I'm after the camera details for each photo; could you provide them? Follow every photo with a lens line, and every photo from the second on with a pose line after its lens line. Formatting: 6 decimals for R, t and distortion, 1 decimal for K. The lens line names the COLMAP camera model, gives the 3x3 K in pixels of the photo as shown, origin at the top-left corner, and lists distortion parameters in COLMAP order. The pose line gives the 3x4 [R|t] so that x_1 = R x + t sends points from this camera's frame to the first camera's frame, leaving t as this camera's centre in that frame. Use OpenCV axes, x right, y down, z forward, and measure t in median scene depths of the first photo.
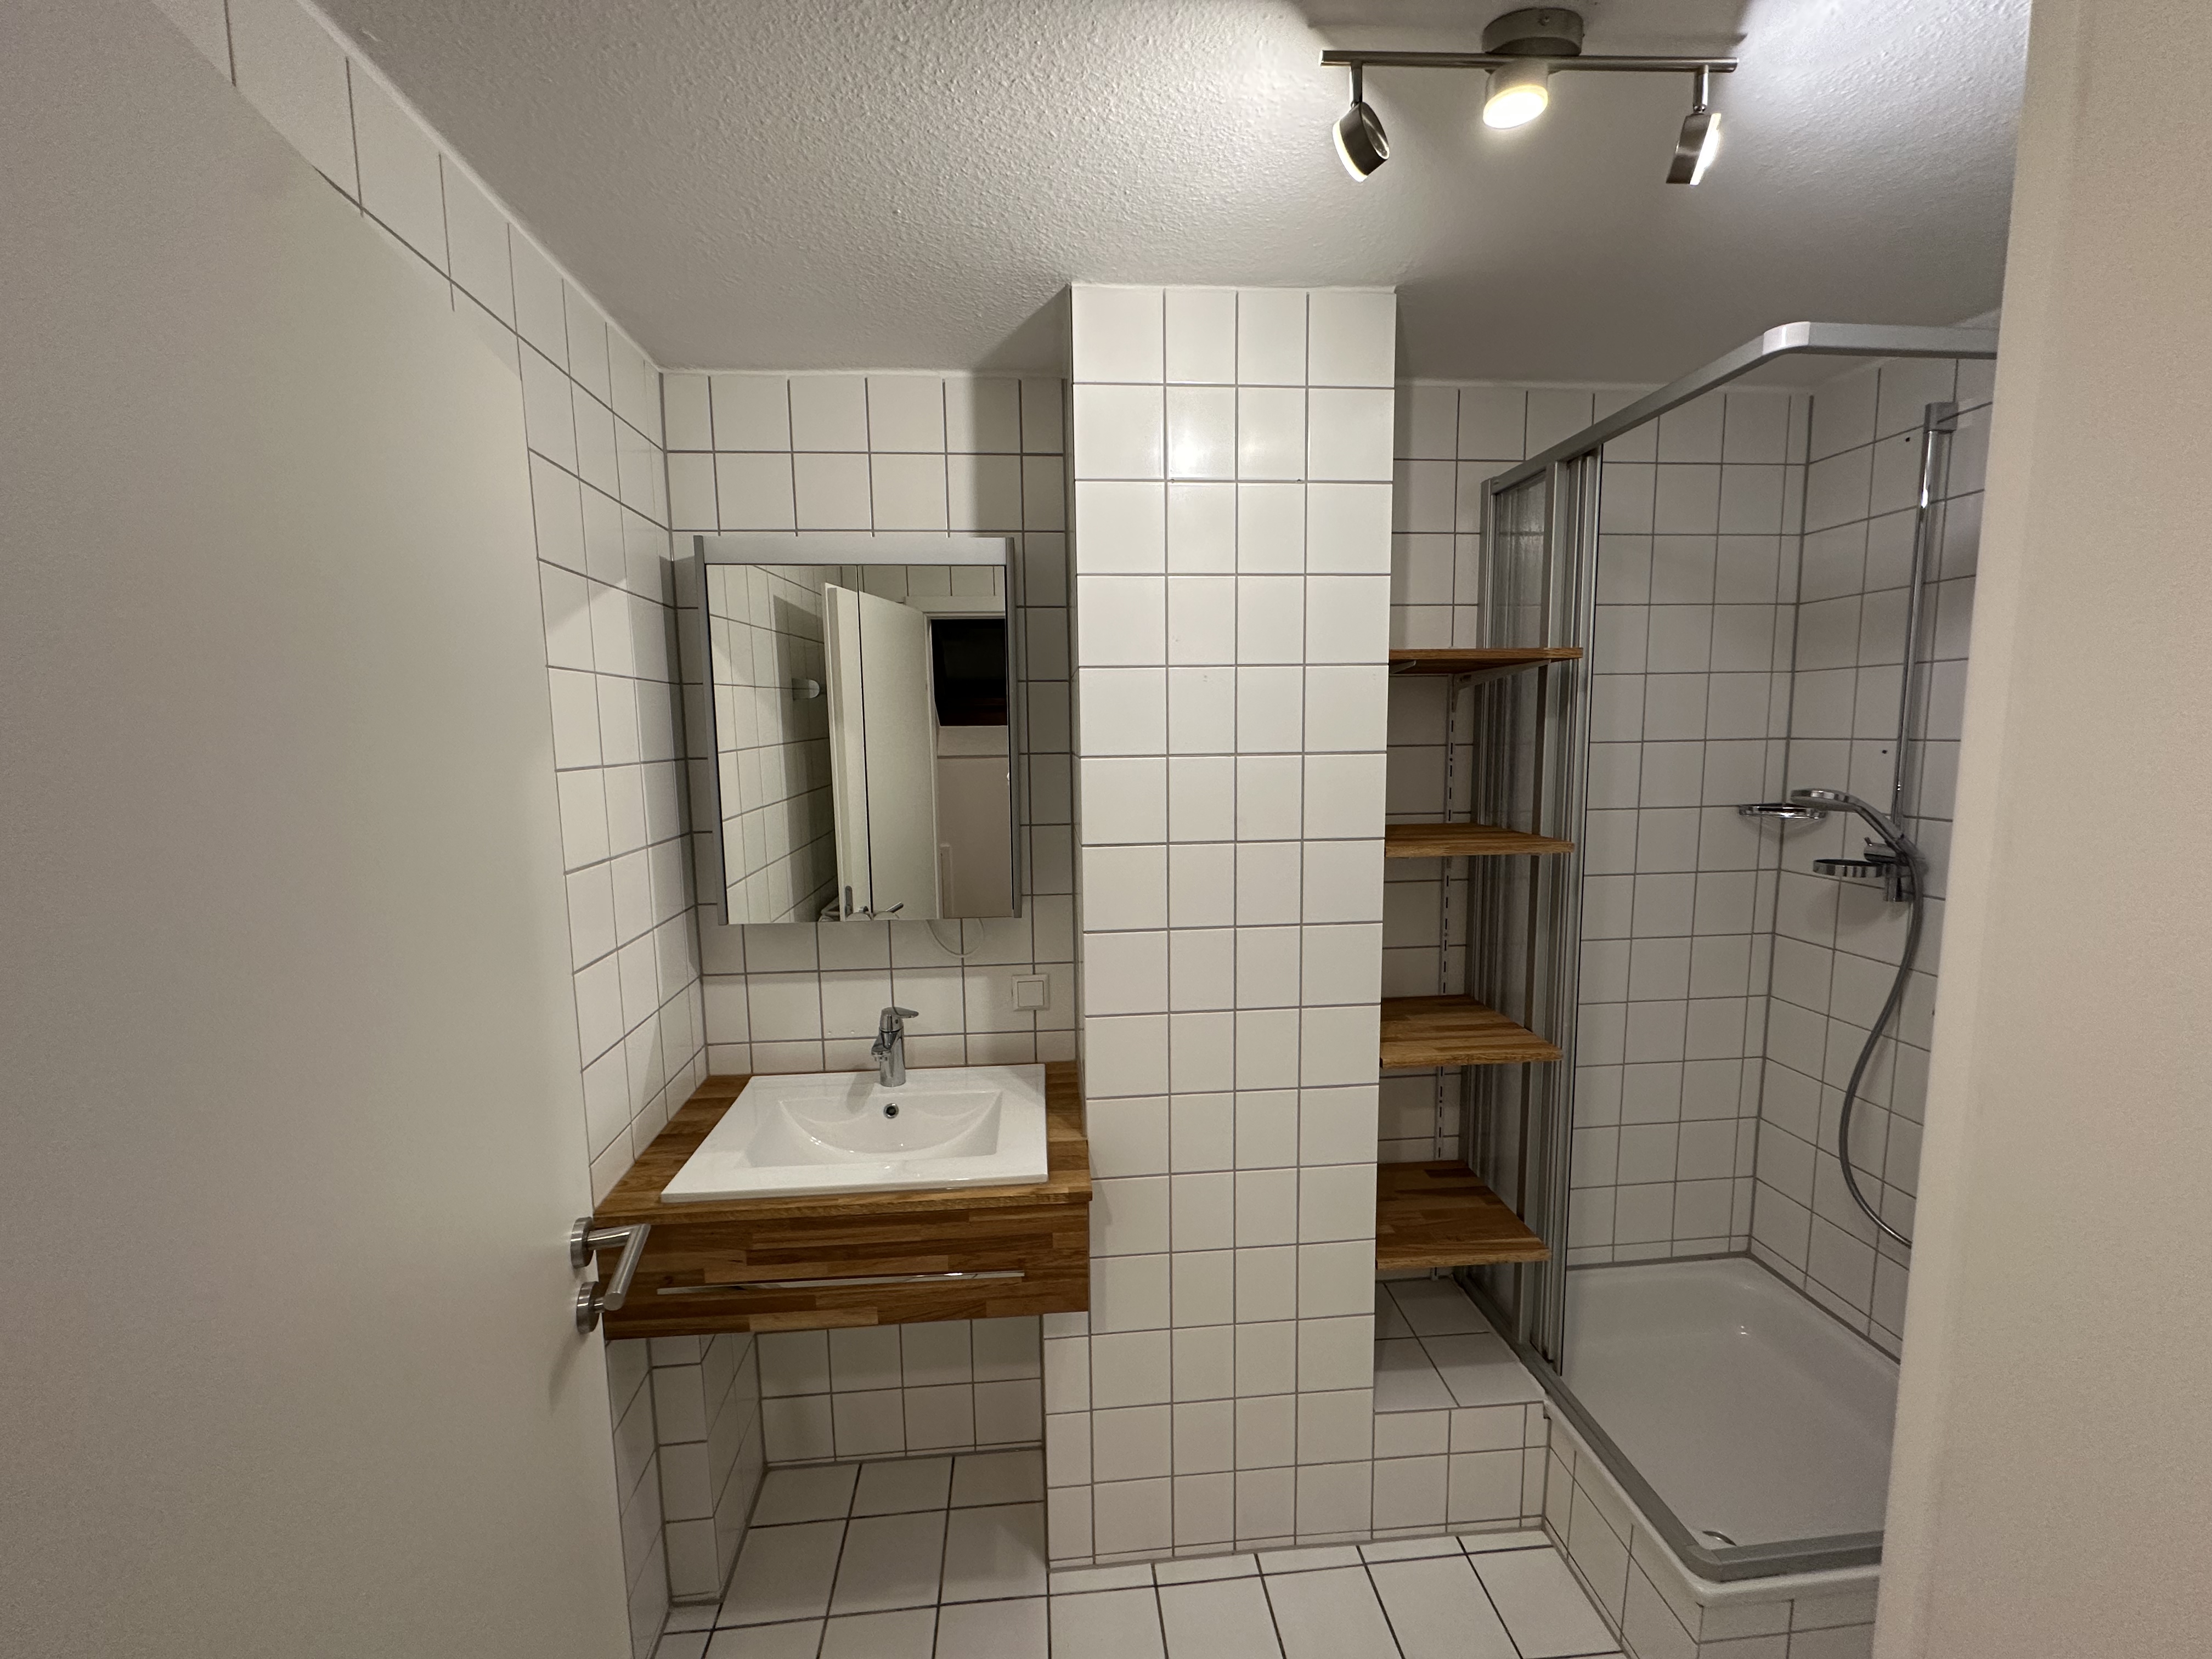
lens RADIAL K [[887.3, 0, 1106.0], [0, 887.3, 829.5], [0, 0, 1]] dist [-0.000157, -0.000123]
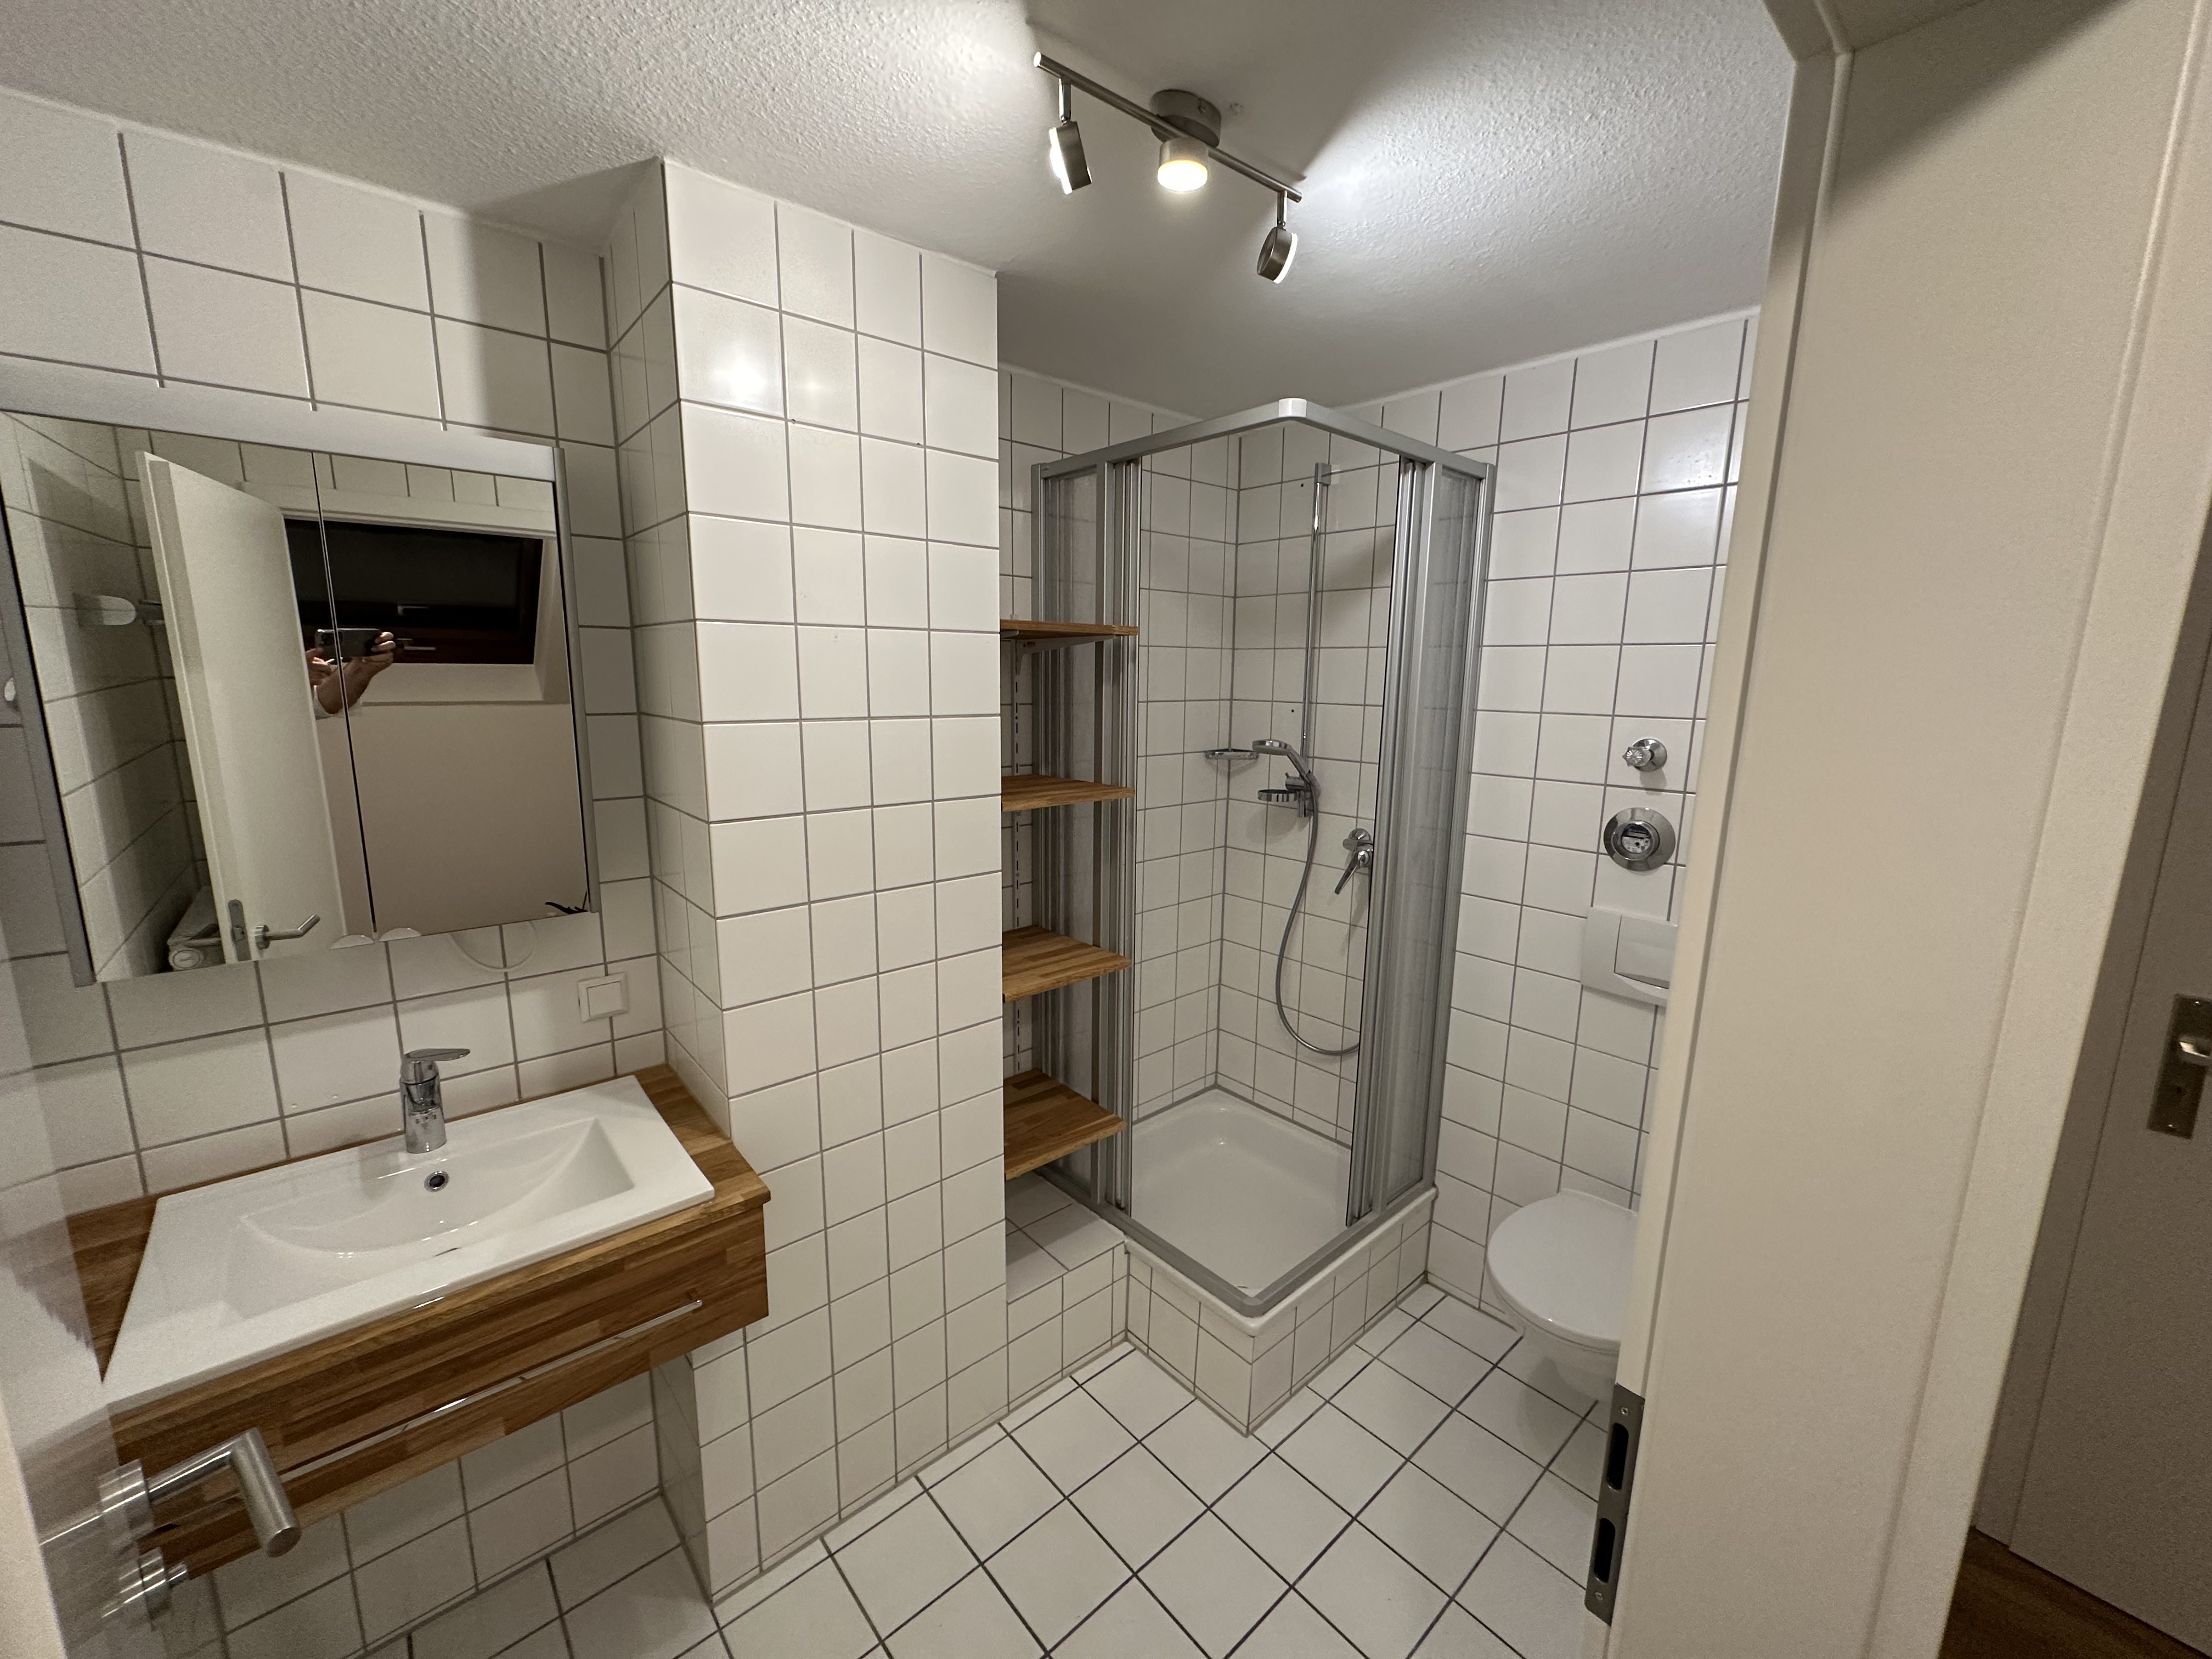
lens RADIAL K [[887.3, 0, 1106.0], [0, 887.3, 829.5], [0, 0, 1]] dist [-0.000157, -0.000123]
pose [[0.803711, -0.081746, 0.589378, -0.209028], [0.043457, 0.995937, 0.078875, -0.025137], [-0.593431, -0.037780, 0.803998, 0.043025]]
